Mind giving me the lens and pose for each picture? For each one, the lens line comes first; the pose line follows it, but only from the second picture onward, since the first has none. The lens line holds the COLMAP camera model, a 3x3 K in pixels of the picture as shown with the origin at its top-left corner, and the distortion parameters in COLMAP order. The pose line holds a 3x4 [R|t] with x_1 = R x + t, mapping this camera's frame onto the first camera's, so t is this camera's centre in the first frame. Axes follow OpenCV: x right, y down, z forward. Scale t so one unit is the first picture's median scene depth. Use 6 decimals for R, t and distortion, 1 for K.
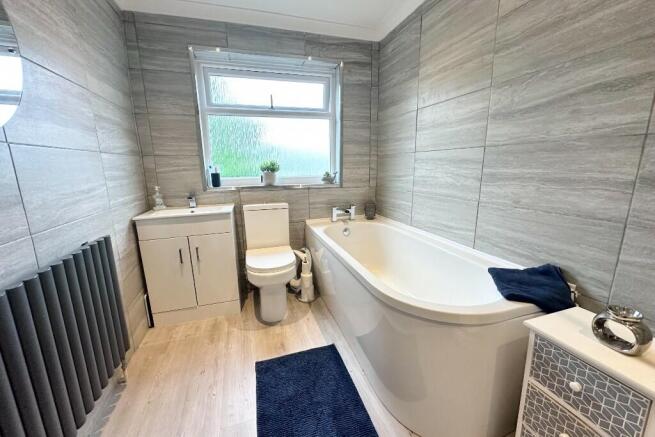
lens RADIAL K [[256.9, 0, 325.8], [0, 256.9, 217.0], [0, 0, 1]] dist [-0.006083, 0.000262]
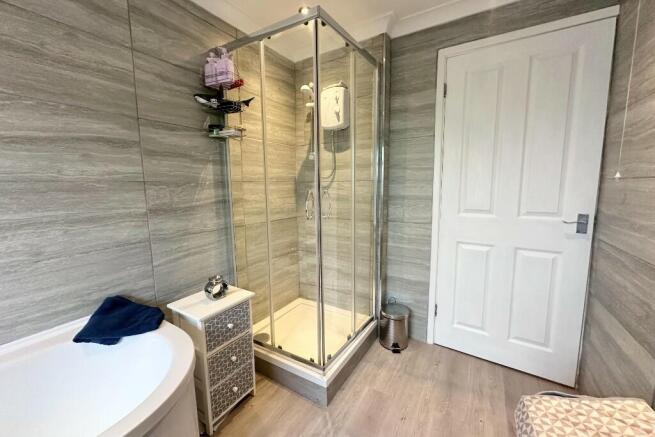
lens RADIAL K [[256.9, 0, 327.8], [0, 256.9, 217.0], [0, 0, 1]] dist [-0.006083, 0.000262]
pose [[-0.649025, -0.075583, 0.757003, -0.508660], [0.170285, 0.955372, 0.241385, -0.250579], [-0.741465, 0.285571, -0.607190, 0.960539]]
